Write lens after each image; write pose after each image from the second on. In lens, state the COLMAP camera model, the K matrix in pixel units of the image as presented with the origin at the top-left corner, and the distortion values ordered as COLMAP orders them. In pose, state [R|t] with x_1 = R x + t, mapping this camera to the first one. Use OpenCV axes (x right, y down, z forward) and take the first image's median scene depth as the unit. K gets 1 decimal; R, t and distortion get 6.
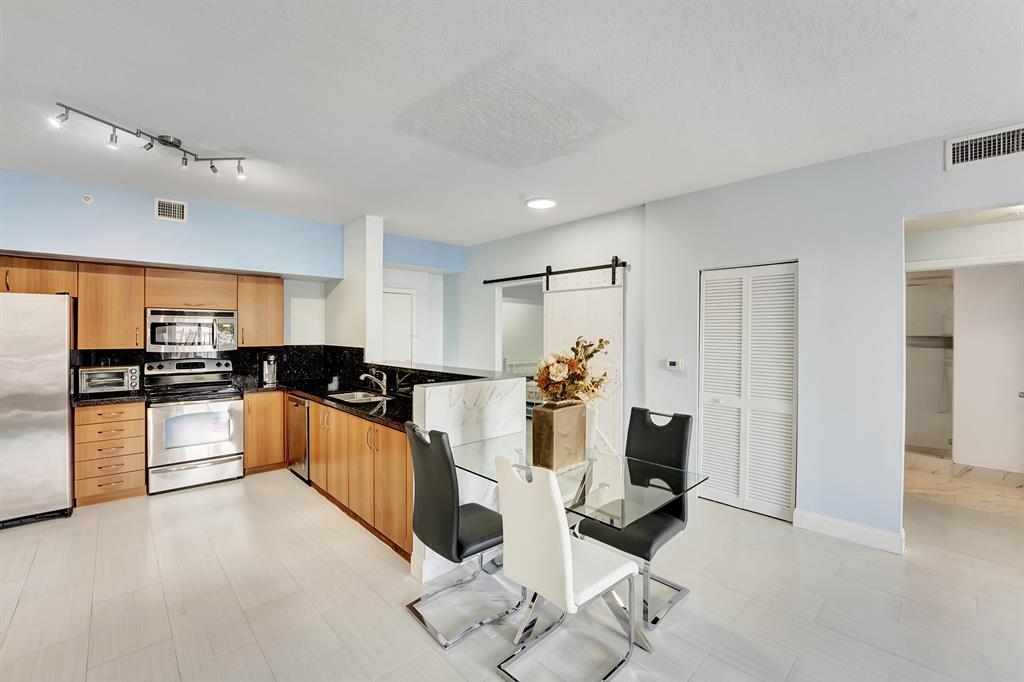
lens RADIAL K [[425.0, 0, 510.6], [0, 425.0, 337.3], [0, 0, 1]] dist [-0.015643, 0.001043]
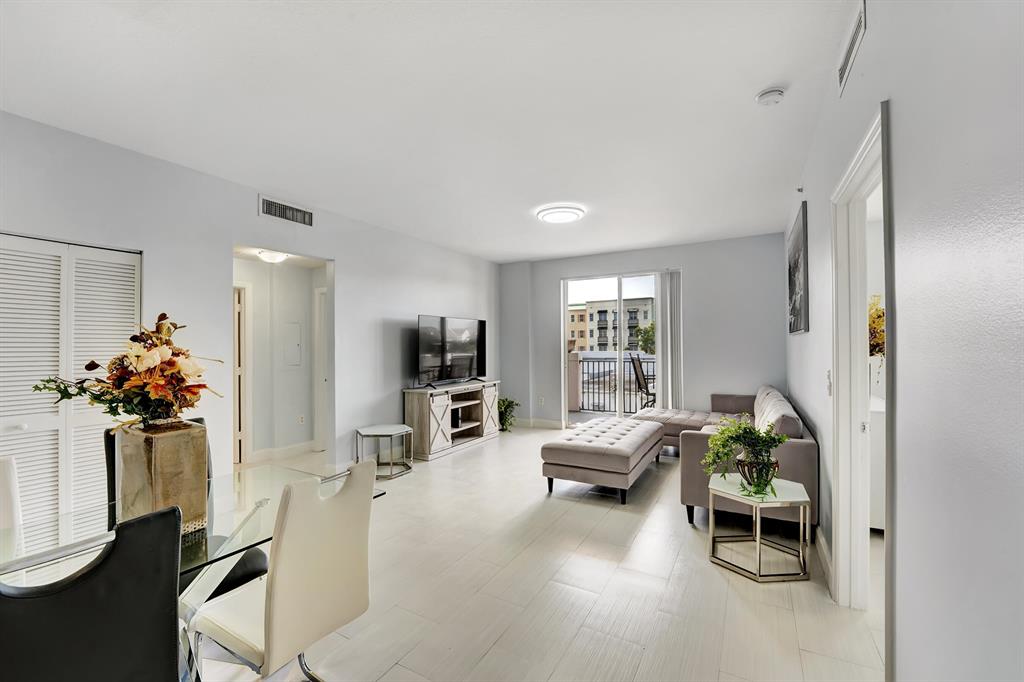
lens RADIAL K [[425.0, 0, 507.2], [0, 425.0, 338.8], [0, 0, 1]] dist [-0.015643, 0.001043]
pose [[-0.267223, 0.017043, 0.963484, -0.334050], [0.022102, 0.999689, -0.011554, 0.029476], [-0.963381, 0.018207, -0.267517, 0.371344]]
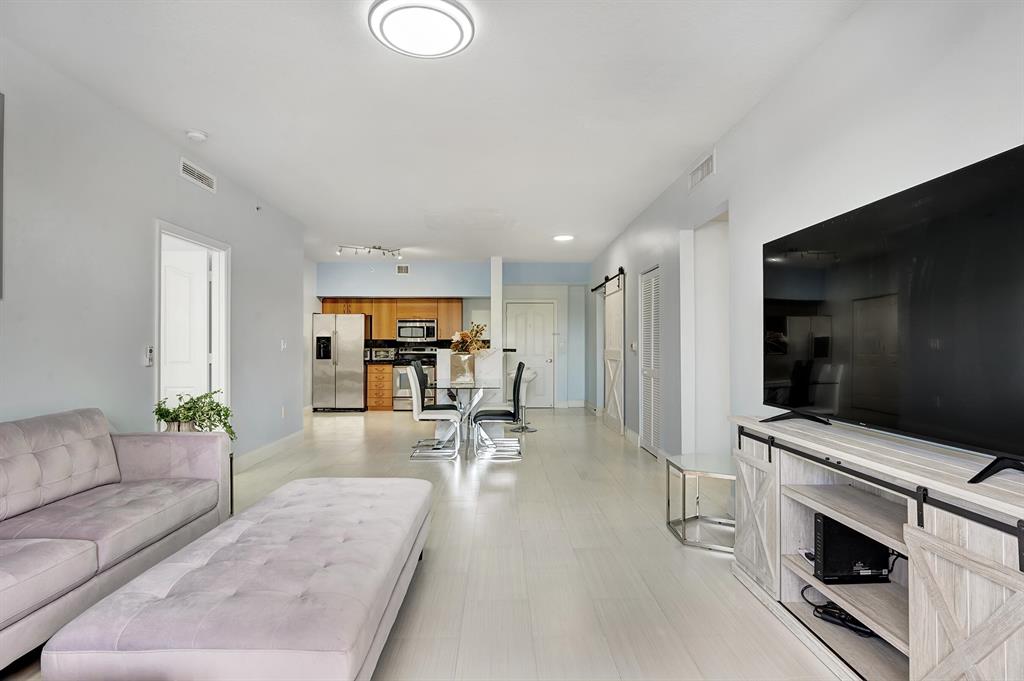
lens RADIAL K [[501.2, 0, 512.5], [0, 501.2, 343.8], [0, 0, 1]] dist [0.000159, -0.000054]
pose [[0.736127, -0.003645, -0.676834, 1.107062], [-0.004828, 0.999932, -0.010636, 0.067477], [0.676826, 0.011098, 0.736059, -0.367543]]
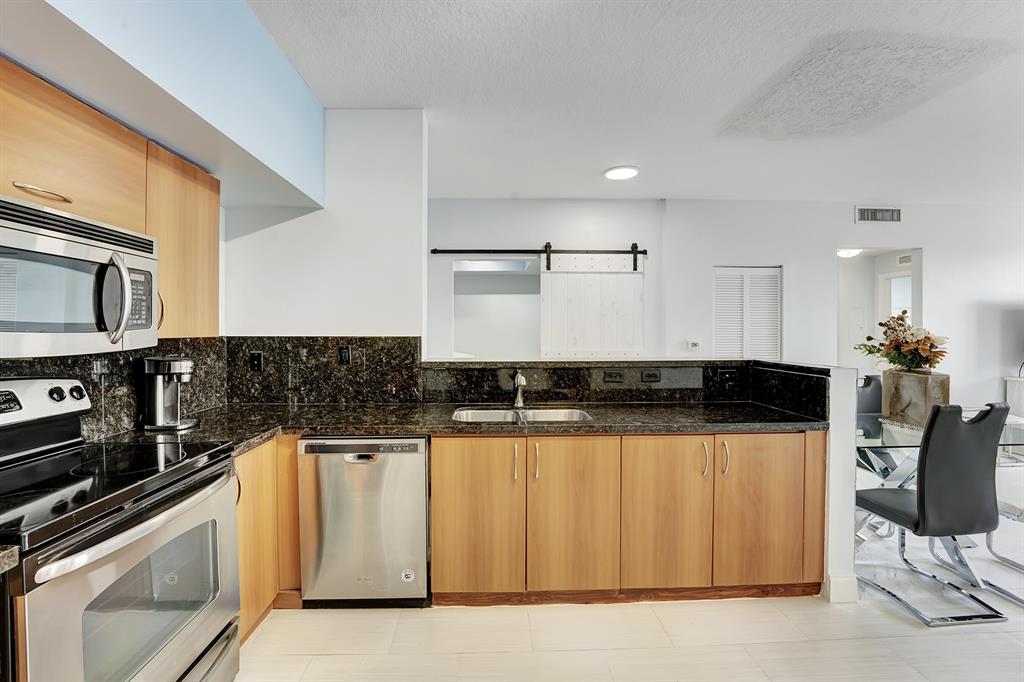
lens RADIAL K [[425.0, 0, 510.5], [0, 425.0, 337.5], [0, 0, 1]] dist [-0.015643, 0.001043]
pose [[0.665392, -0.015988, 0.746323, -0.774993], [0.012375, 0.999869, 0.010386, 0.024524], [-0.746392, 0.002325, 0.665503, 0.577865]]
